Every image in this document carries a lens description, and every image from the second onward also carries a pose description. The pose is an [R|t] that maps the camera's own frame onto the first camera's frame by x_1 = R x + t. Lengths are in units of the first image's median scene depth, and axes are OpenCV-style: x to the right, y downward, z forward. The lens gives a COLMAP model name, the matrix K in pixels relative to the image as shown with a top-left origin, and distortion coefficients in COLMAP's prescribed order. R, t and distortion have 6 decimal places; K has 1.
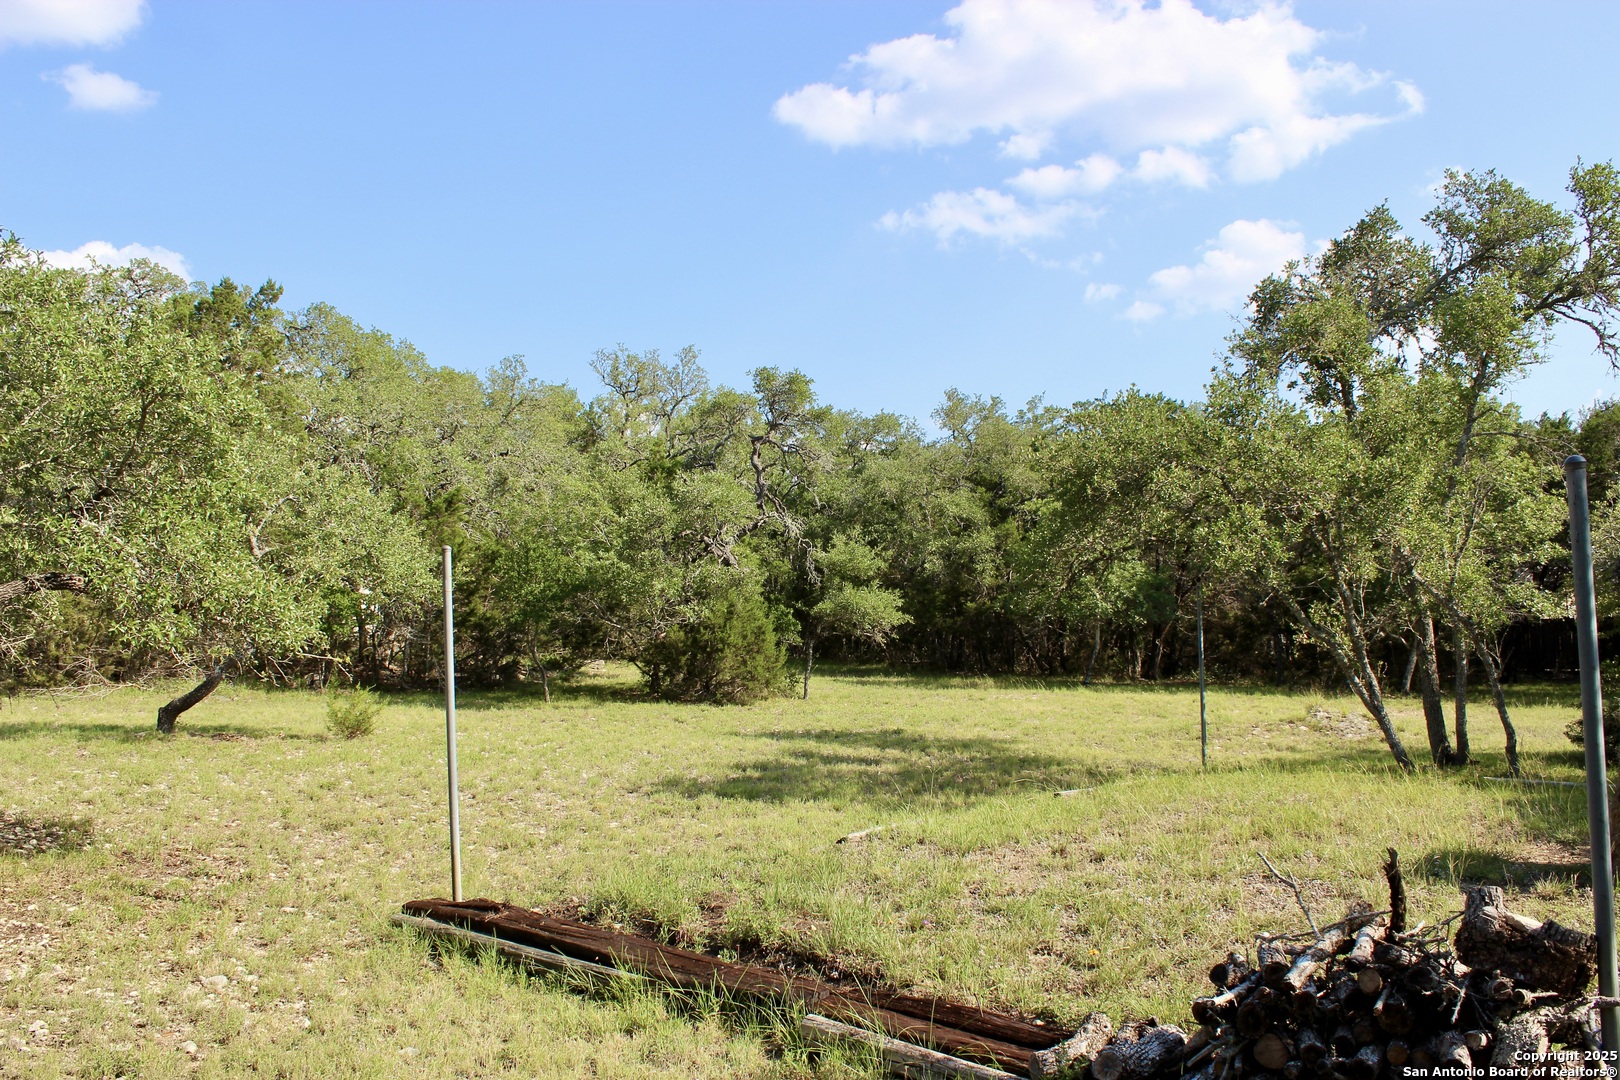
lens RADIAL K [[1353.9, 0, 798.9], [0, 1353.9, 563.5], [0, 0, 1]] dist [-0.128126, 0.117630]
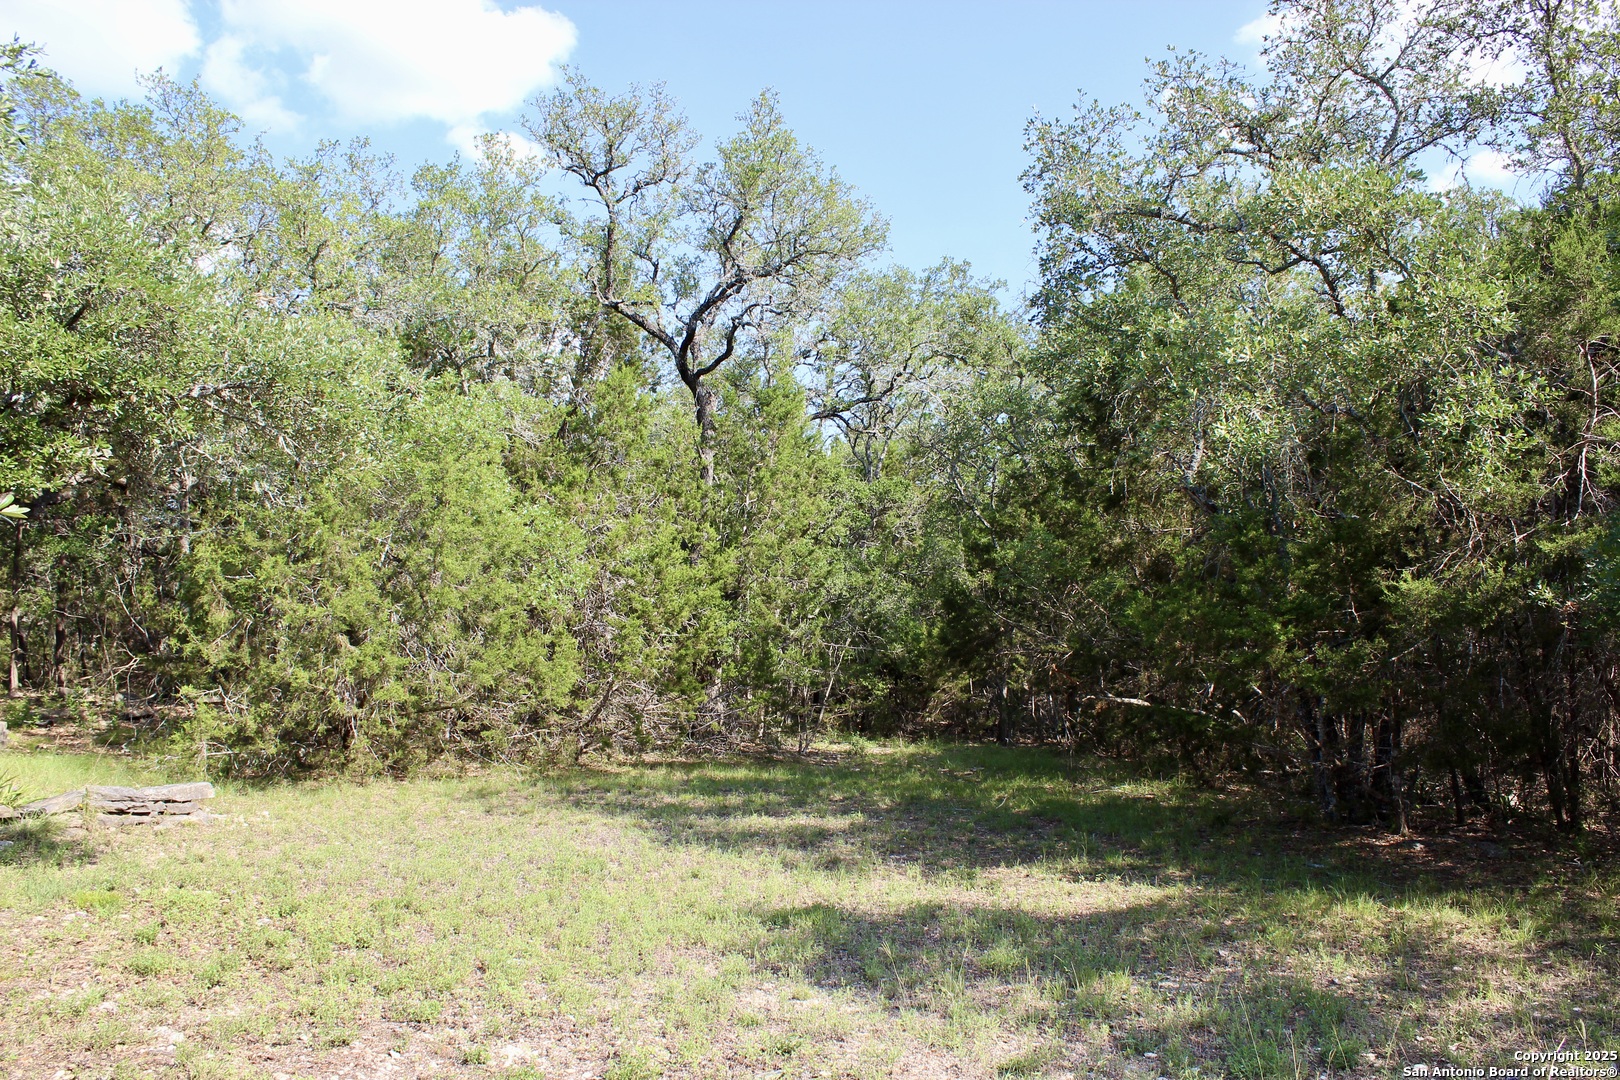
lens RADIAL K [[1353.9, 0, 811.4], [0, 1353.9, 541.8], [0, 0, 1]] dist [-0.128126, 0.117630]
pose [[0.952178, -0.018258, -0.304999, 0.103968], [-0.014681, 0.994326, -0.105357, 0.054338], [0.305192, 0.104796, 0.946507, 0.797083]]
